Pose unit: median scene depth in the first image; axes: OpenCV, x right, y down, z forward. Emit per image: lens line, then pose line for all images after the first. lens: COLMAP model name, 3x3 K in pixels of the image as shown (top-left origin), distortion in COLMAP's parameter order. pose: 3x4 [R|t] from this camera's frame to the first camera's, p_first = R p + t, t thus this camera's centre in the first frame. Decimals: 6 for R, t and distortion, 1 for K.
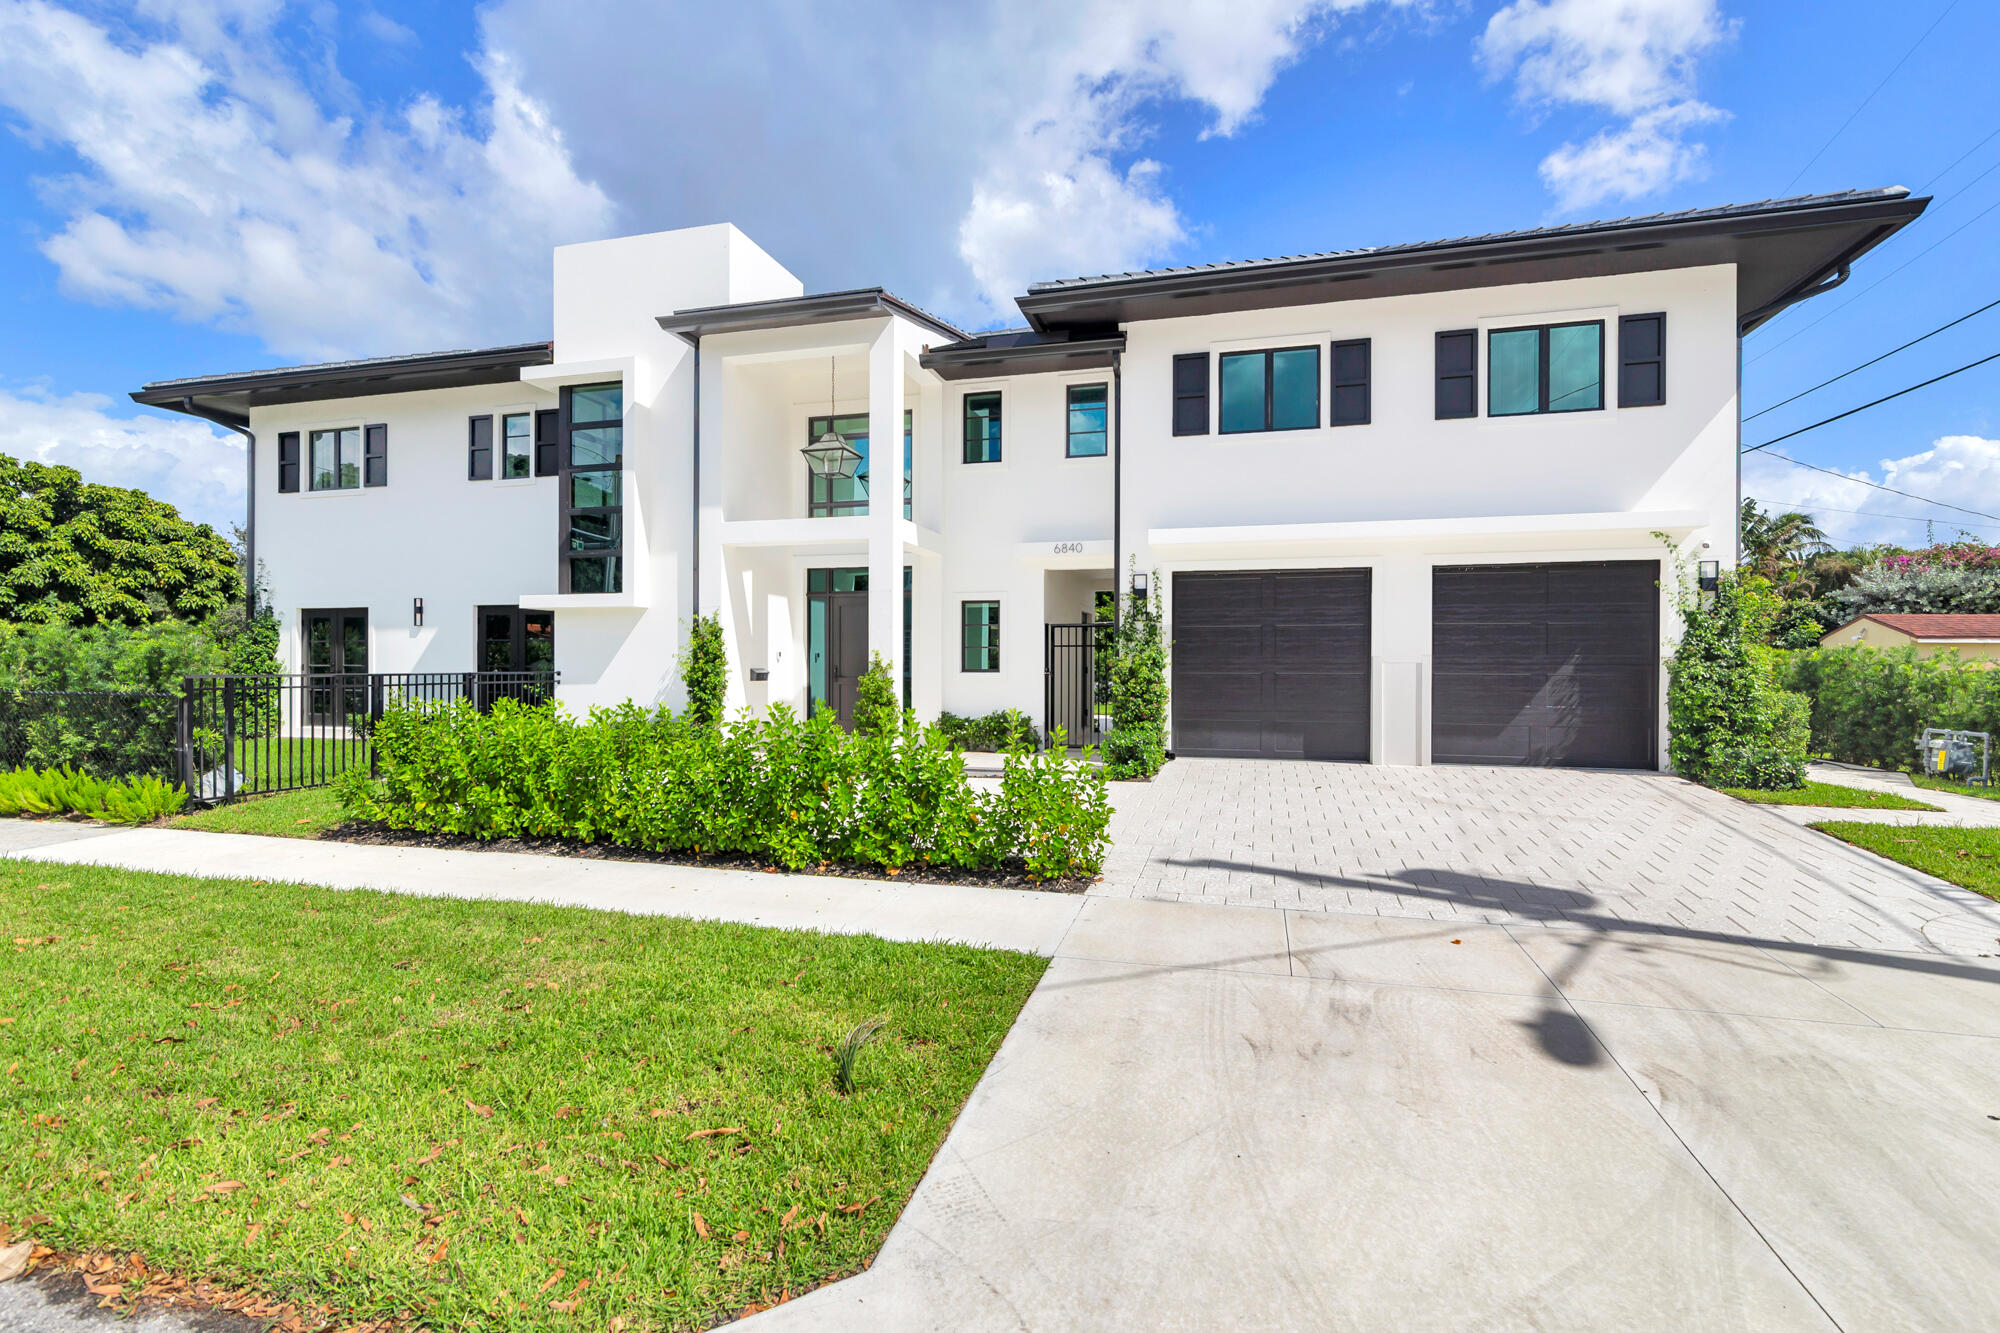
lens RADIAL K [[936.5, 0, 999.4], [0, 936.5, 664.7], [0, 0, 1]] dist [-0.002271, 0.000230]
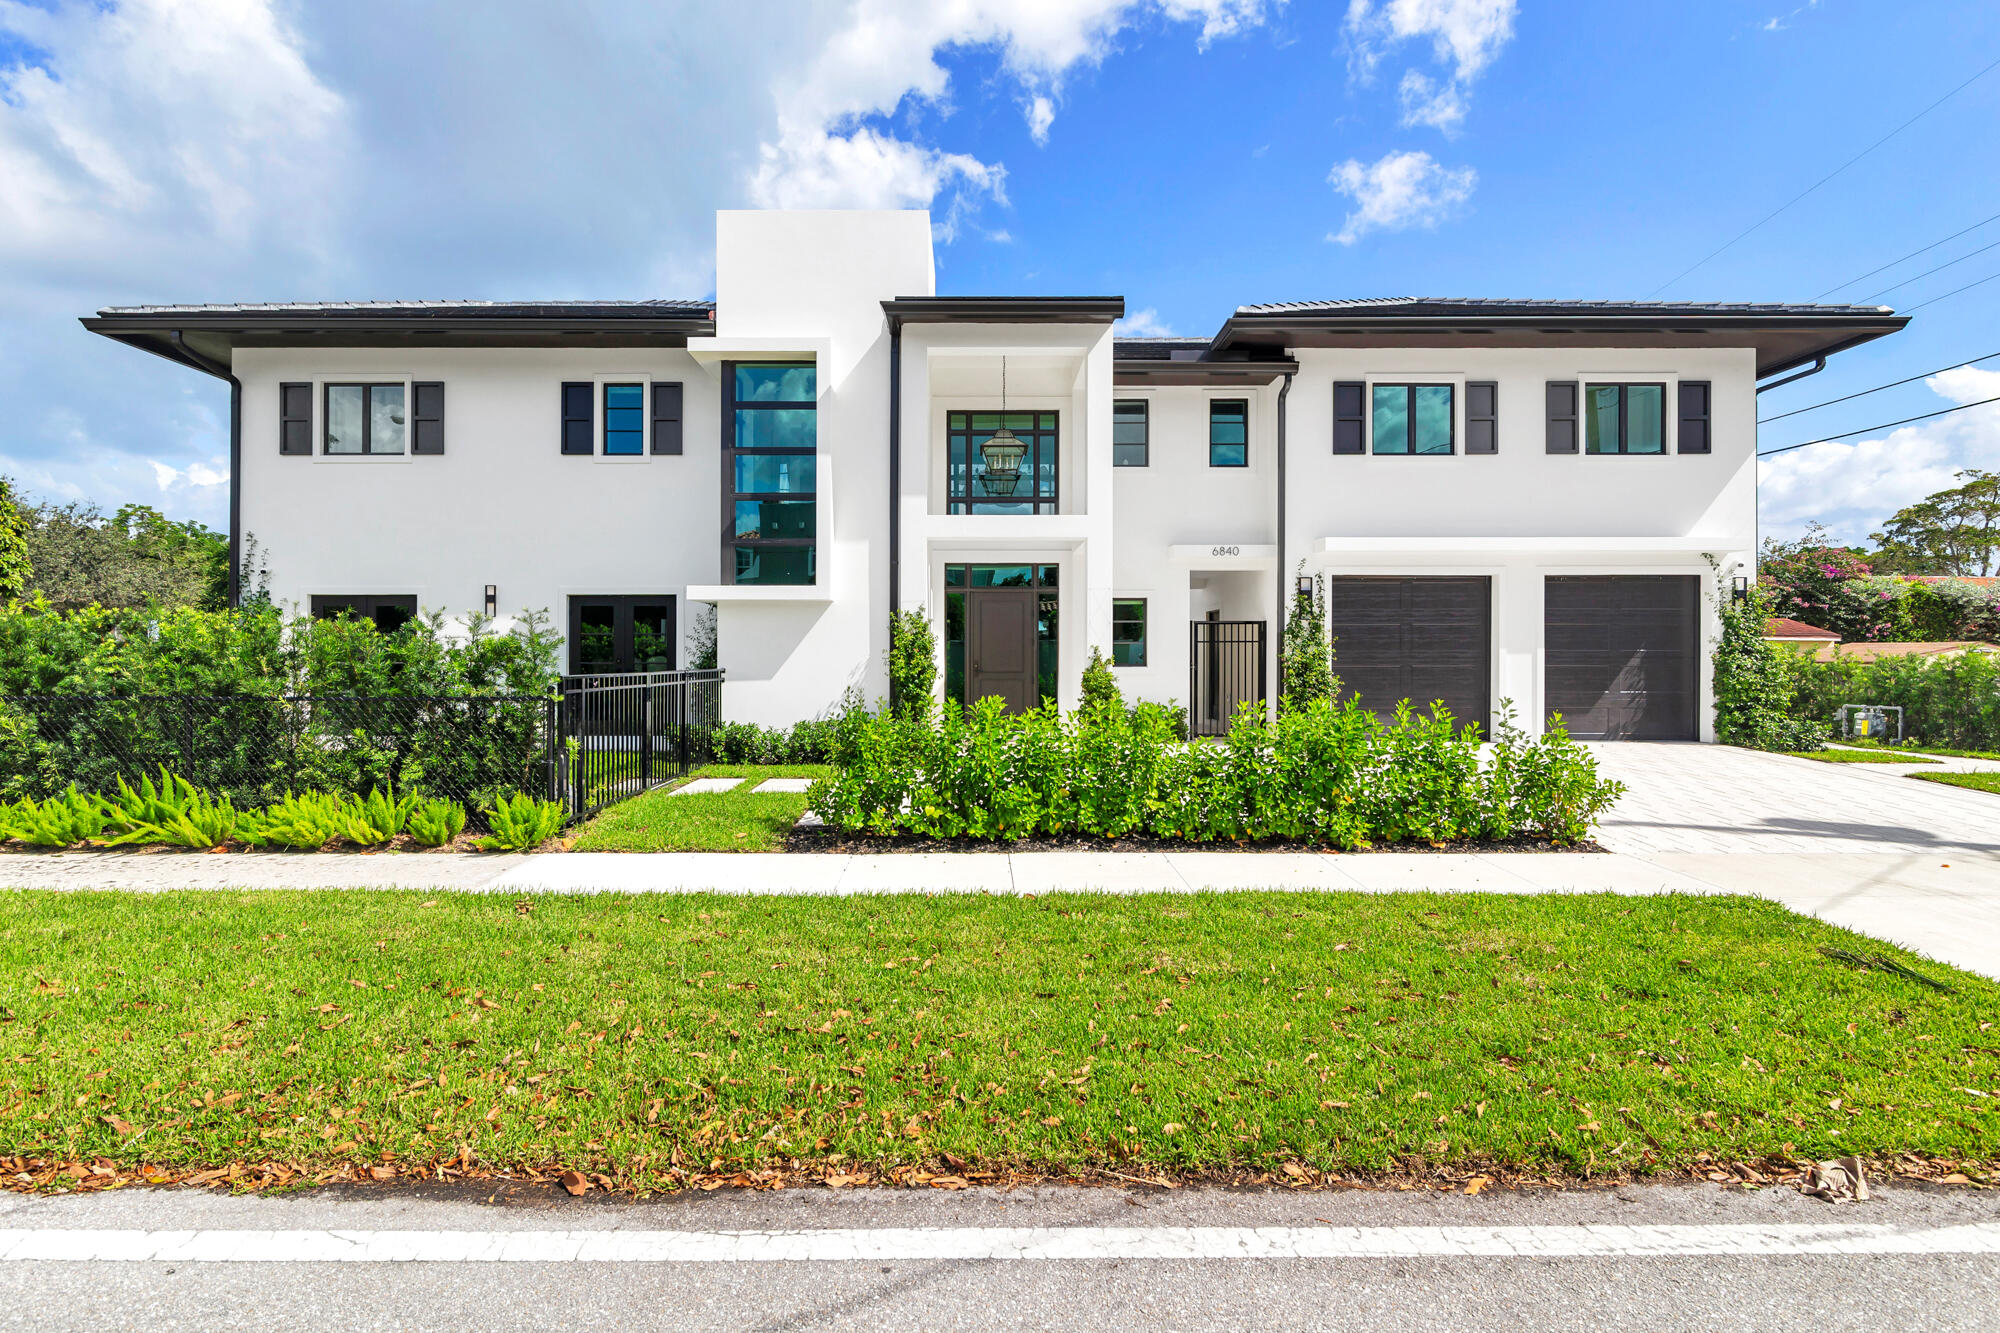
lens RADIAL K [[936.5, 0, 996.0], [0, 936.5, 657.4], [0, 0, 1]] dist [-0.002271, 0.000230]
pose [[0.961085, -0.003007, 0.276238, -0.510819], [0.003176, 0.999995, -0.000164, -0.002672], [-0.276236, 0.001035, 0.961089, 0.039016]]
